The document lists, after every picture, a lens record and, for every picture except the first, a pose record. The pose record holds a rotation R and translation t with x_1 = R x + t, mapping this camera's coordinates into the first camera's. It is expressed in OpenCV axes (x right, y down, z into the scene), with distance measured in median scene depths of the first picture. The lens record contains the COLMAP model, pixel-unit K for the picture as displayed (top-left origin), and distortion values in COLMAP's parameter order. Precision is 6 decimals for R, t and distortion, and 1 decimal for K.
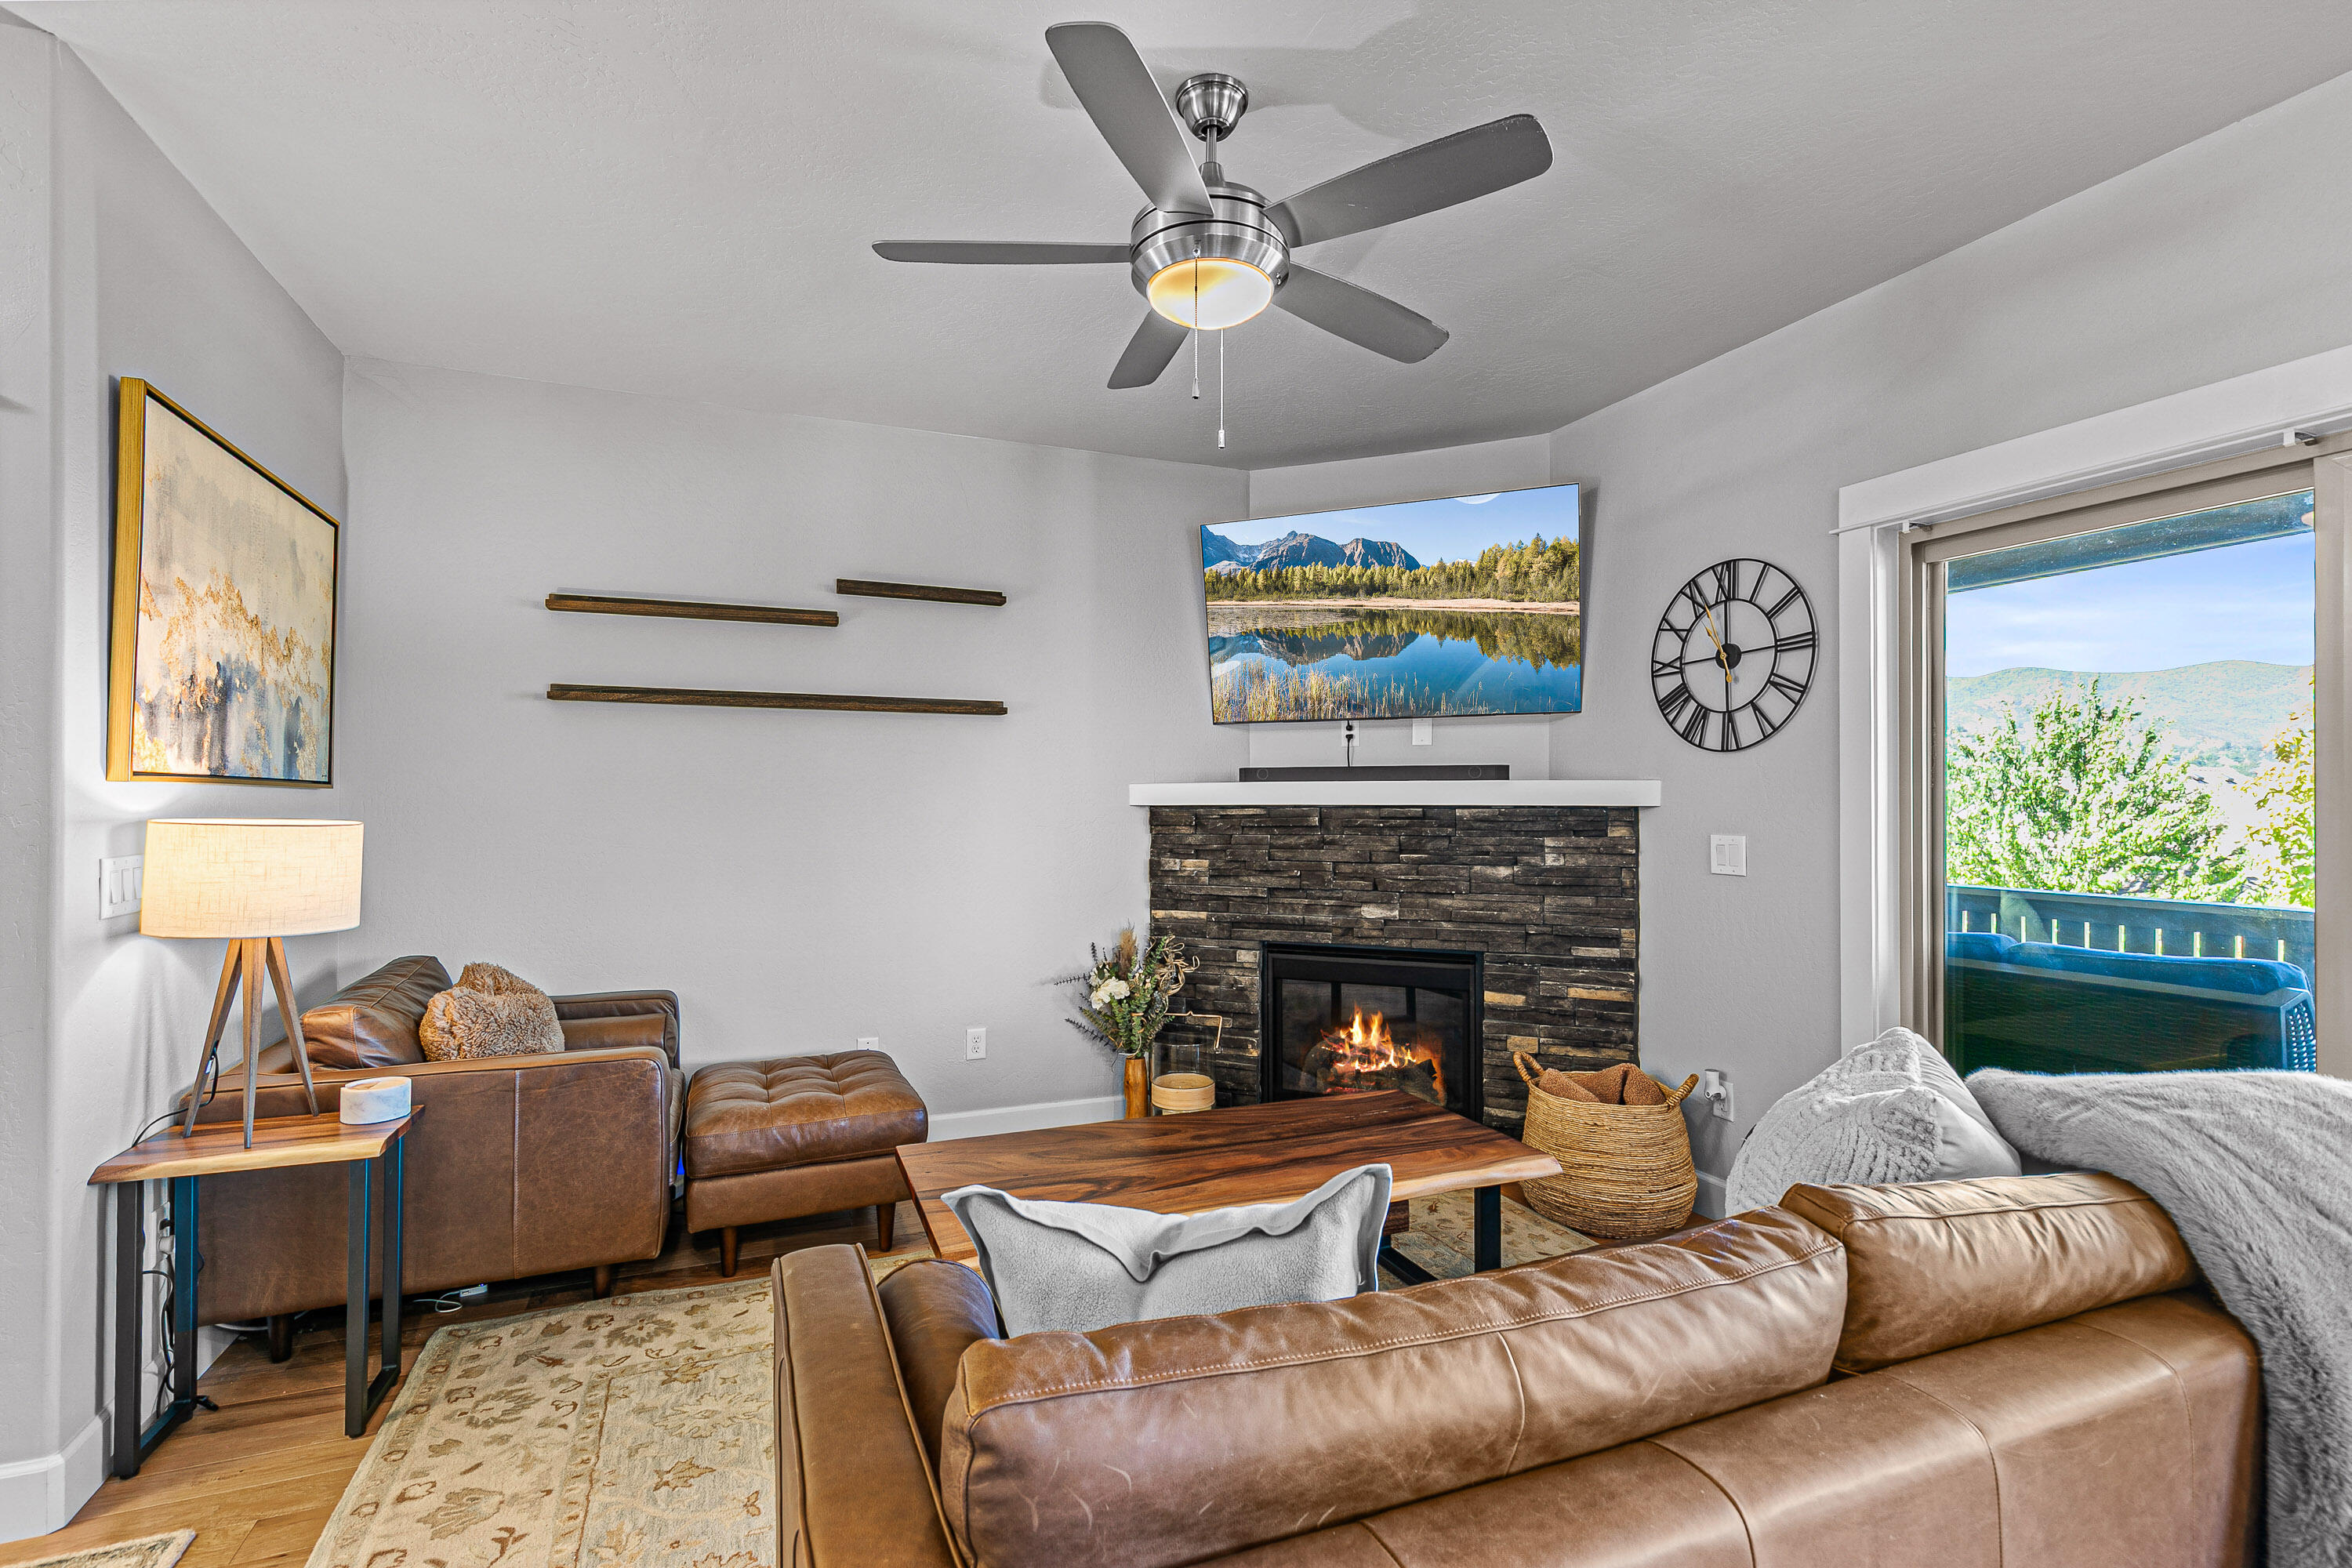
lens RADIAL K [[1057.9, 0, 1185.9], [0, 1057.9, 787.8], [0, 0, 1]] dist [0.007081, -0.001336]
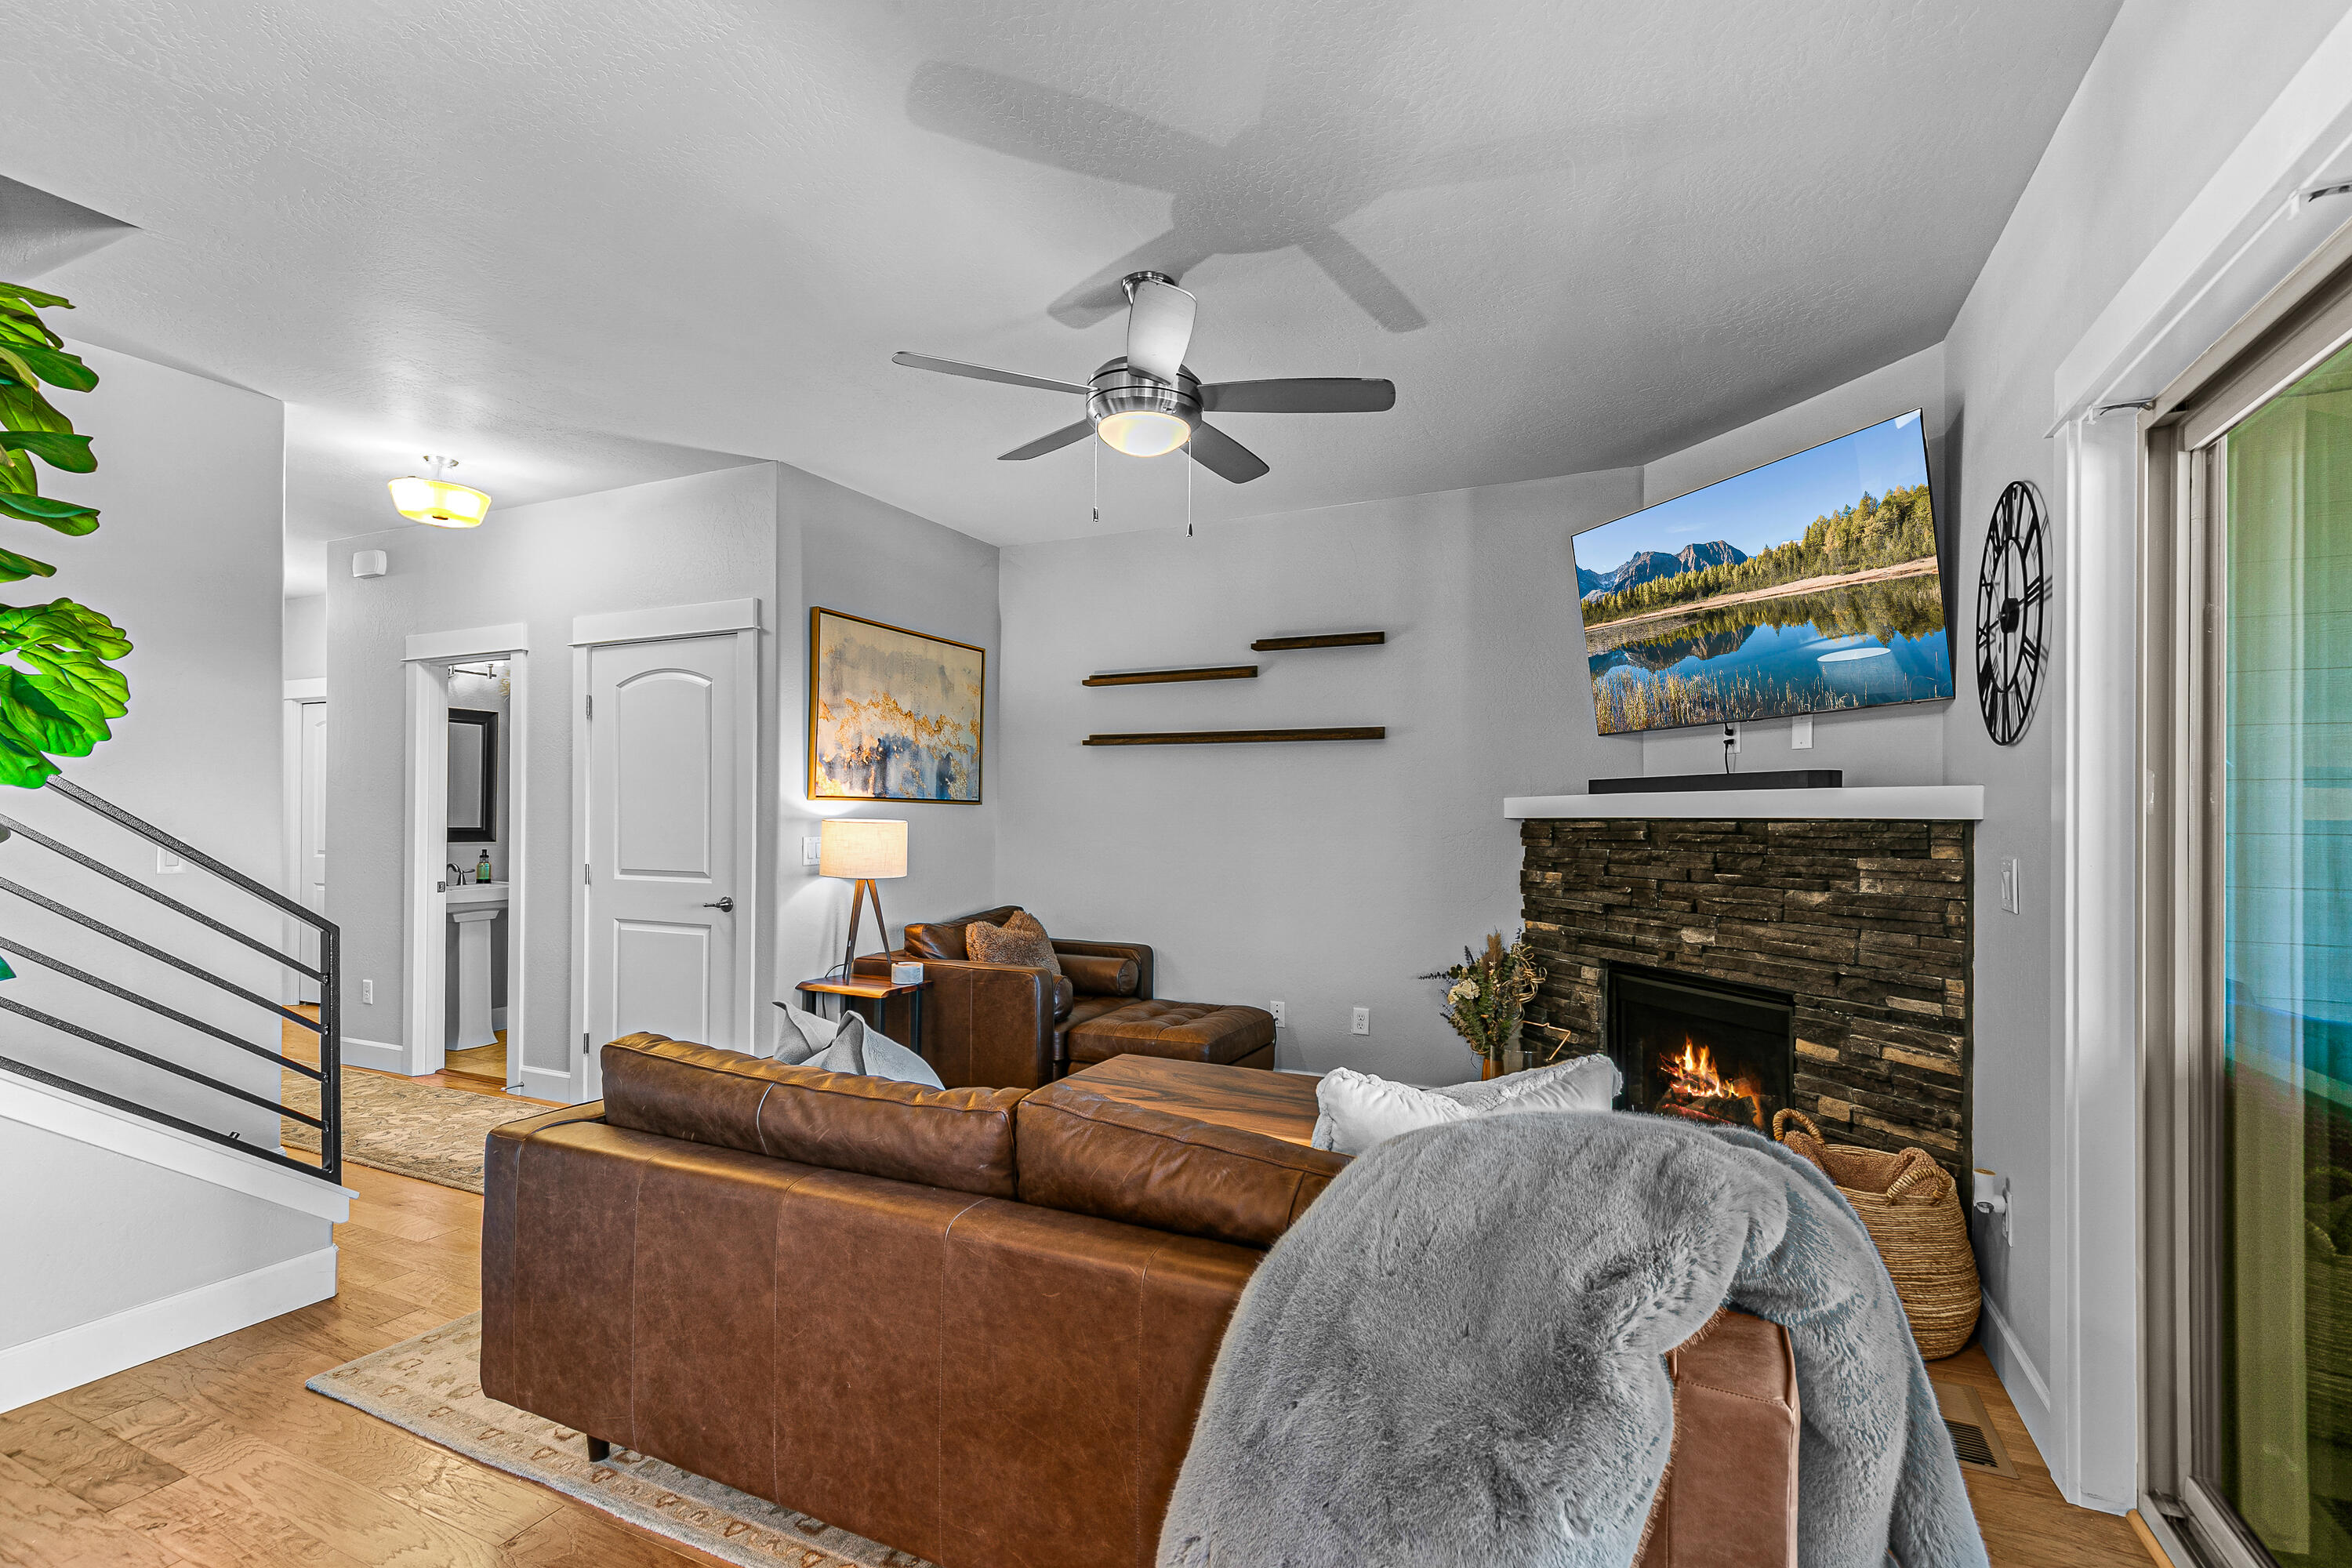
lens RADIAL K [[1076.0, 0, 1197.0], [0, 1076.0, 810.8], [0, 0, 1]] dist [0.000001, -0.000176]
pose [[0.677907, -0.000983, -0.735147, 0.602505], [0.003253, 0.999993, 0.001662, 0.007590], [0.735140, -0.003518, 0.677906, 0.067991]]
